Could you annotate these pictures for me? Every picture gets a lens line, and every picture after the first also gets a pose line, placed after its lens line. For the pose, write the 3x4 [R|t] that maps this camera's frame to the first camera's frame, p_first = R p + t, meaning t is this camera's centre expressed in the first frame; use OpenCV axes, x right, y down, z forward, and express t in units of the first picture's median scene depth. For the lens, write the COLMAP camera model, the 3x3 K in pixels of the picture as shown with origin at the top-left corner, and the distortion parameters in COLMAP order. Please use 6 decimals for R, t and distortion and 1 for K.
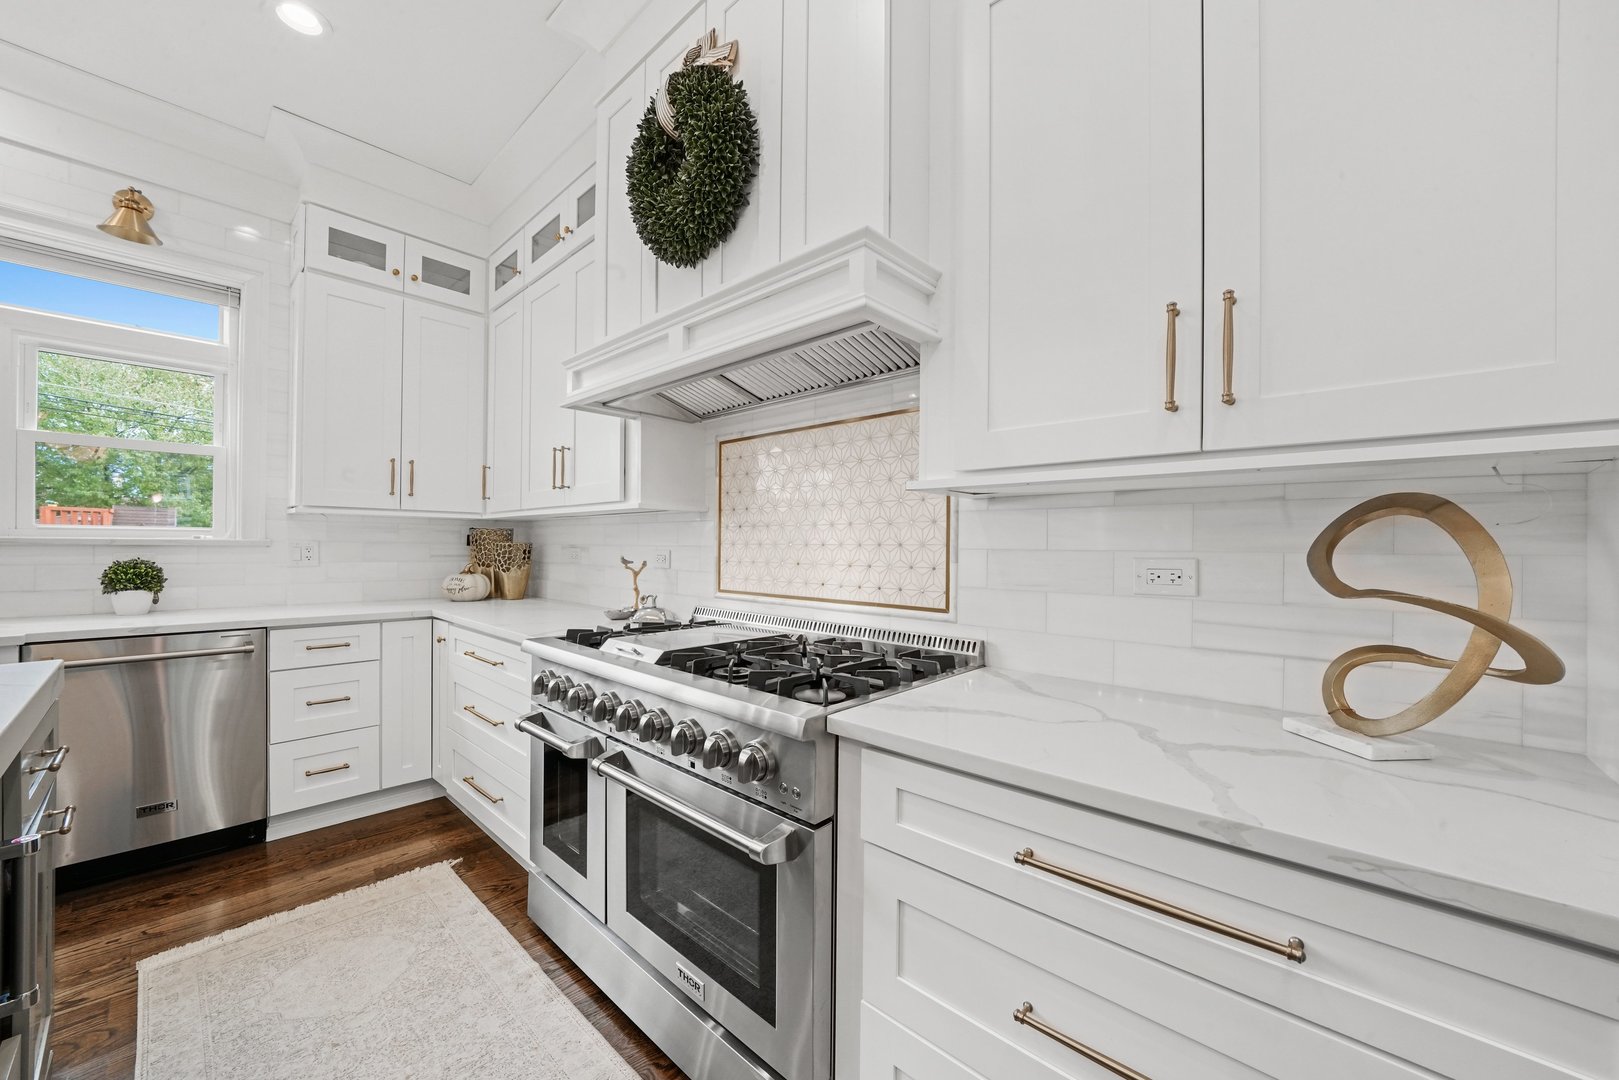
lens RADIAL K [[587.7, 0, 809.5], [0, 587.7, 540.0], [0, 0, 1]] dist [-0.026217, 0.000013]
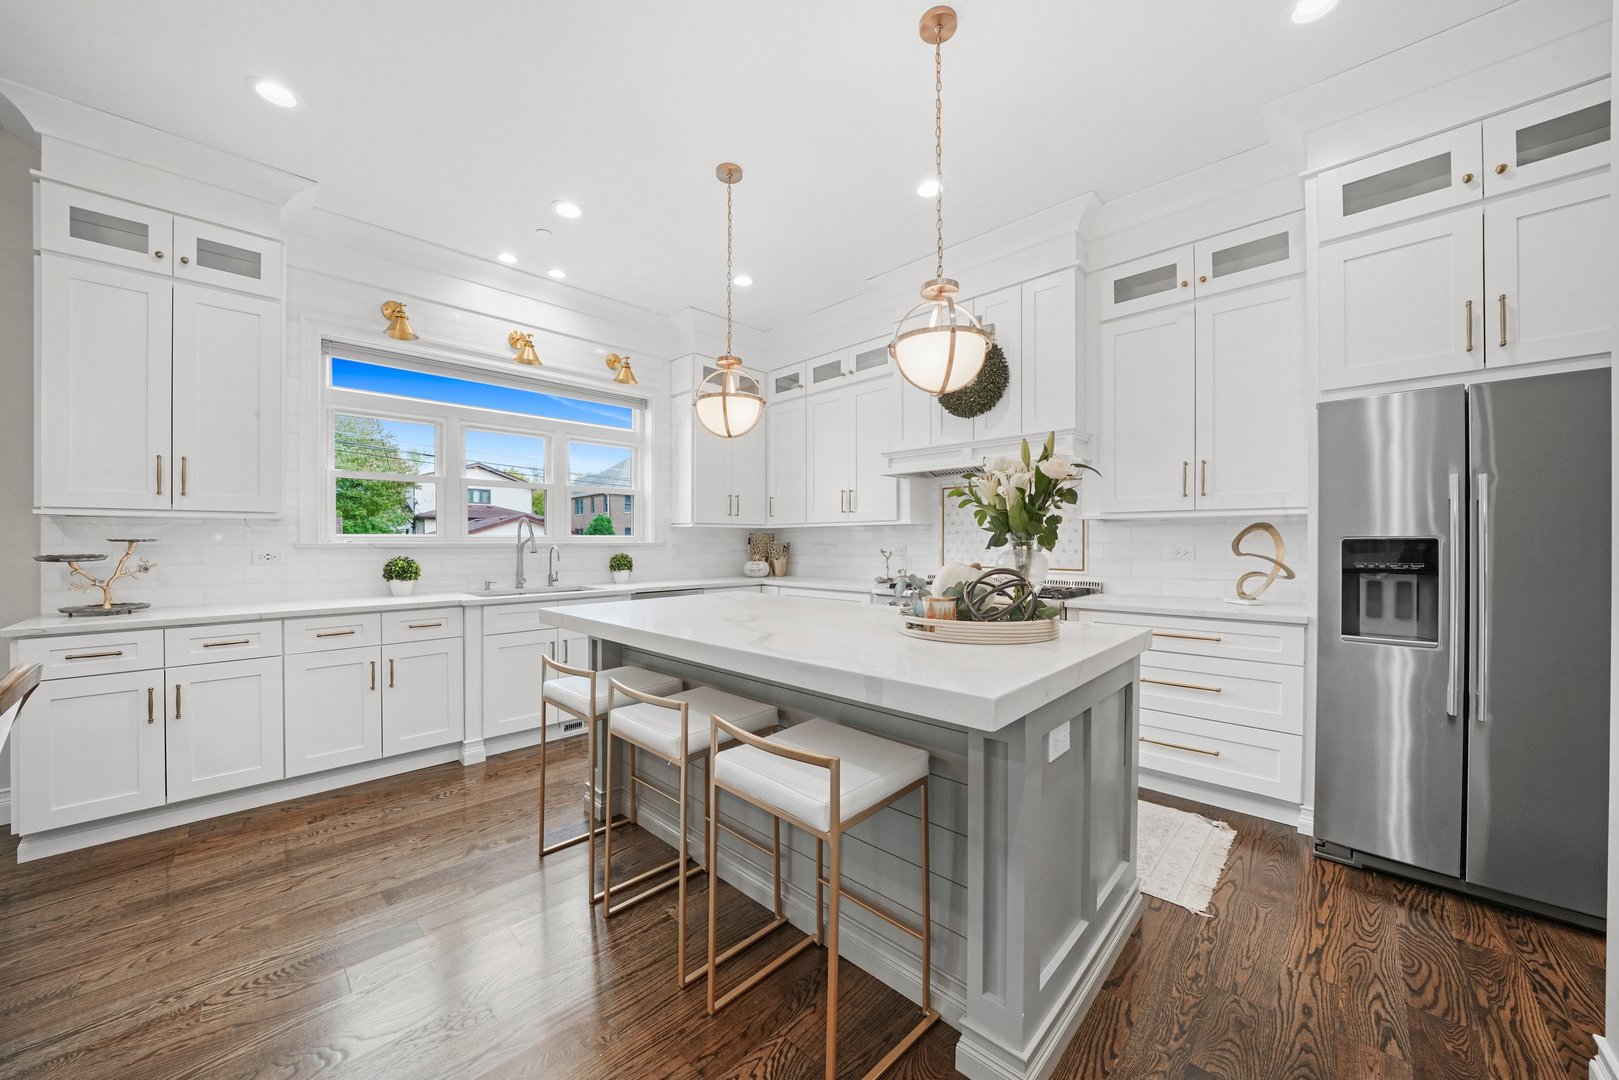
lens RADIAL K [[578.9, 0, 796.4], [0, 578.9, 541.1], [0, 0, 1]] dist [-0.019056, -0.000084]
pose [[0.999313, -0.009577, -0.035814, -0.558045], [0.009821, 0.999930, 0.006631, -0.012648], [0.035748, -0.006978, 0.999336, -0.889832]]
